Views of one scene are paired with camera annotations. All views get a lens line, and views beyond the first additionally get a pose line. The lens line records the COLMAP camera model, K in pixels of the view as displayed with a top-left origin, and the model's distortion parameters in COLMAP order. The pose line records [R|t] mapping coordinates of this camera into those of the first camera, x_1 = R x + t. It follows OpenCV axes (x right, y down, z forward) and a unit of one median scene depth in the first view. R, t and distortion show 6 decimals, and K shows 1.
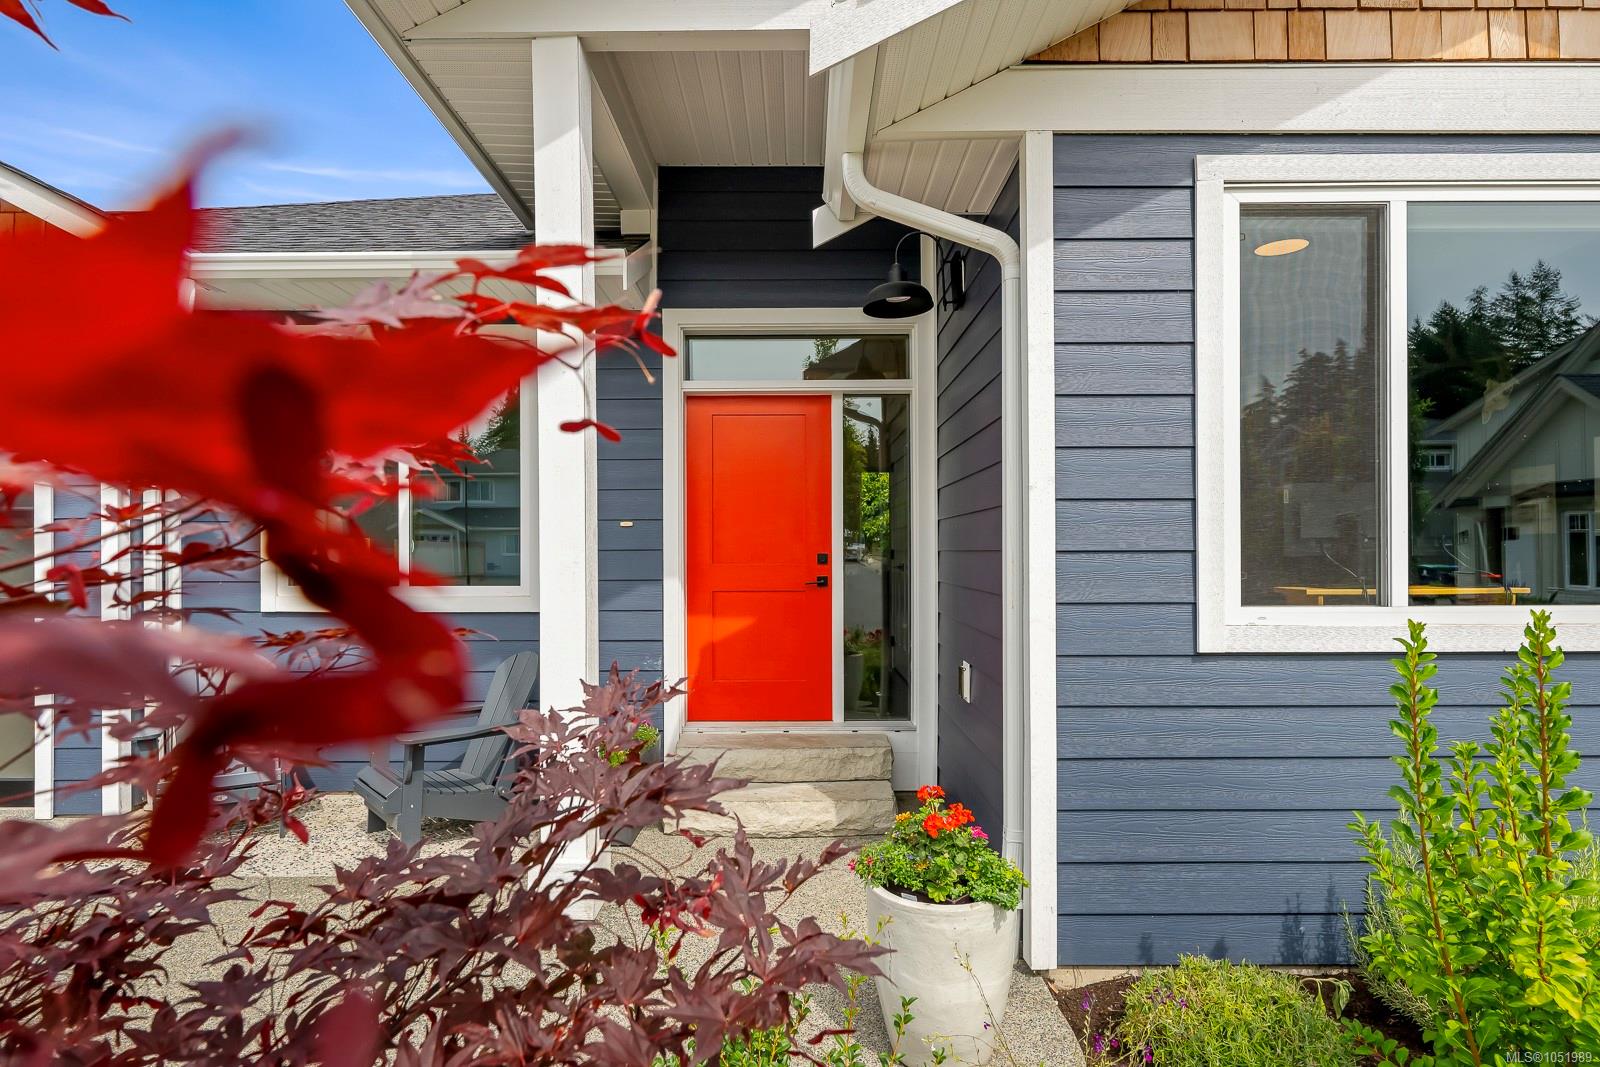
lens RADIAL K [[829.7, 0, 799.8], [0, 829.7, 539.4], [0, 0, 1]] dist [-0.000236, -0.000013]
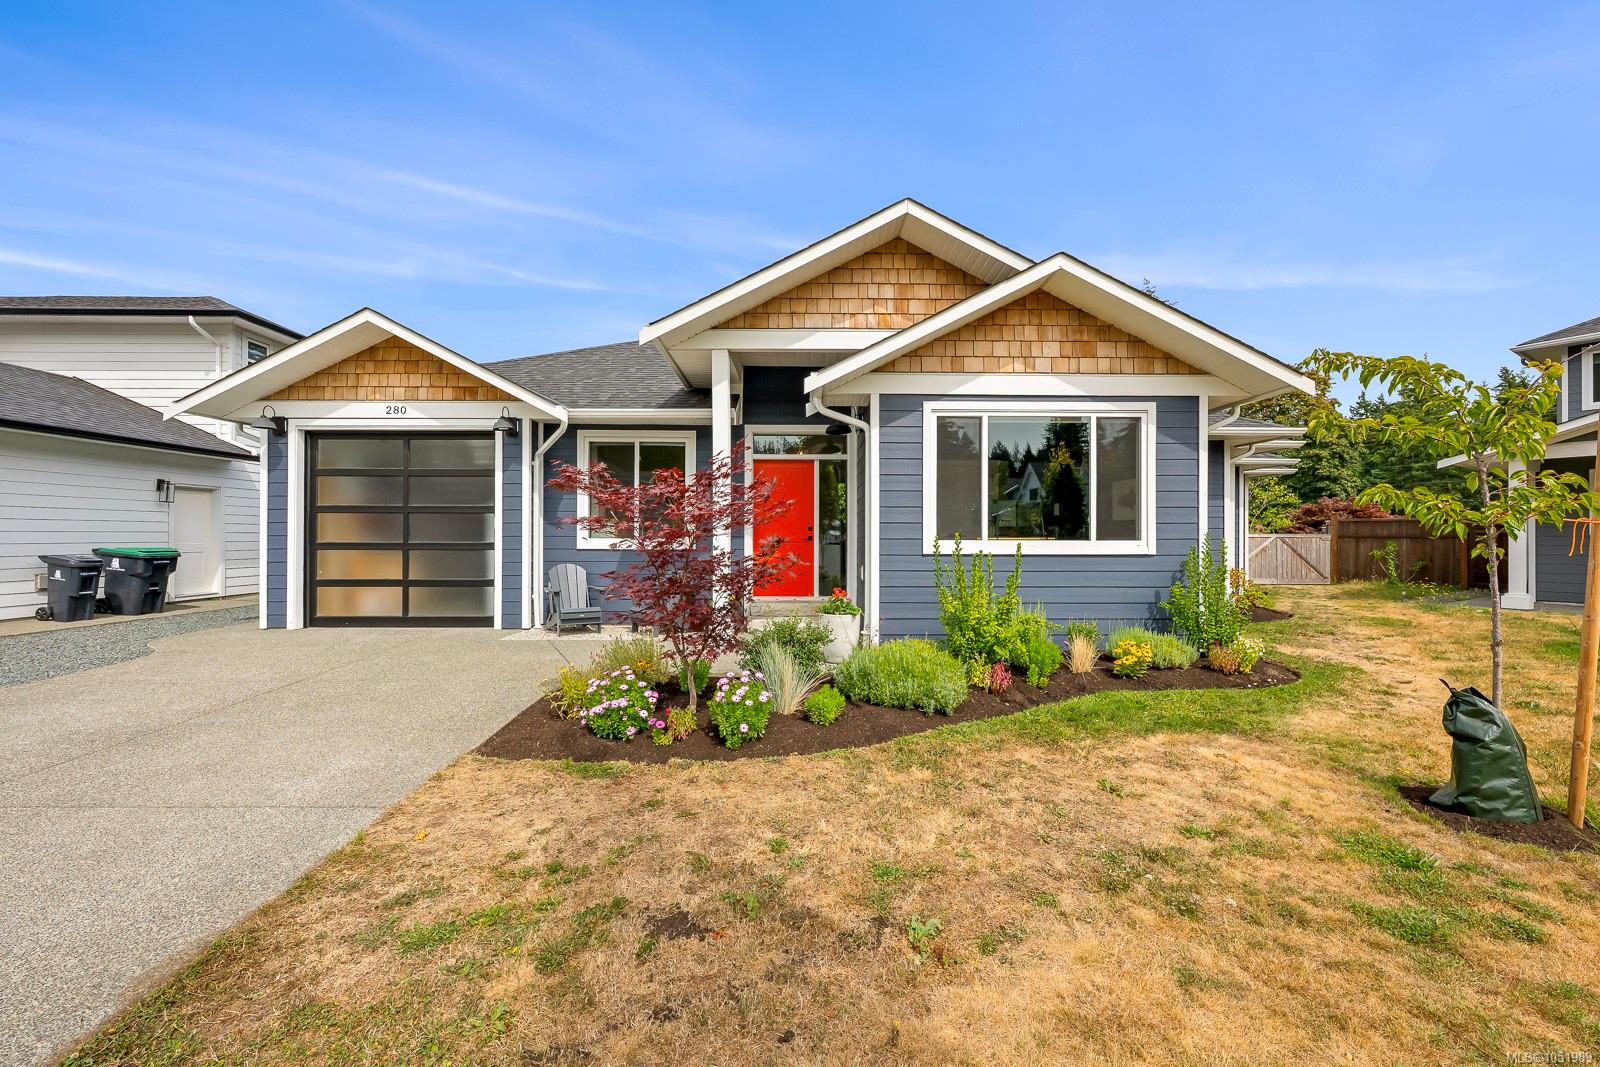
lens RADIAL K [[635.0, 0, 799.9], [0, 635.0, 531.3], [0, 0, 1]] dist [0.000648, -0.000781]
pose [[0.999965, 0.008094, -0.002201, 0.004704], [-0.008063, 0.999873, 0.013754, 0.014608], [0.002312, -0.013736, 0.999903, -1.482221]]
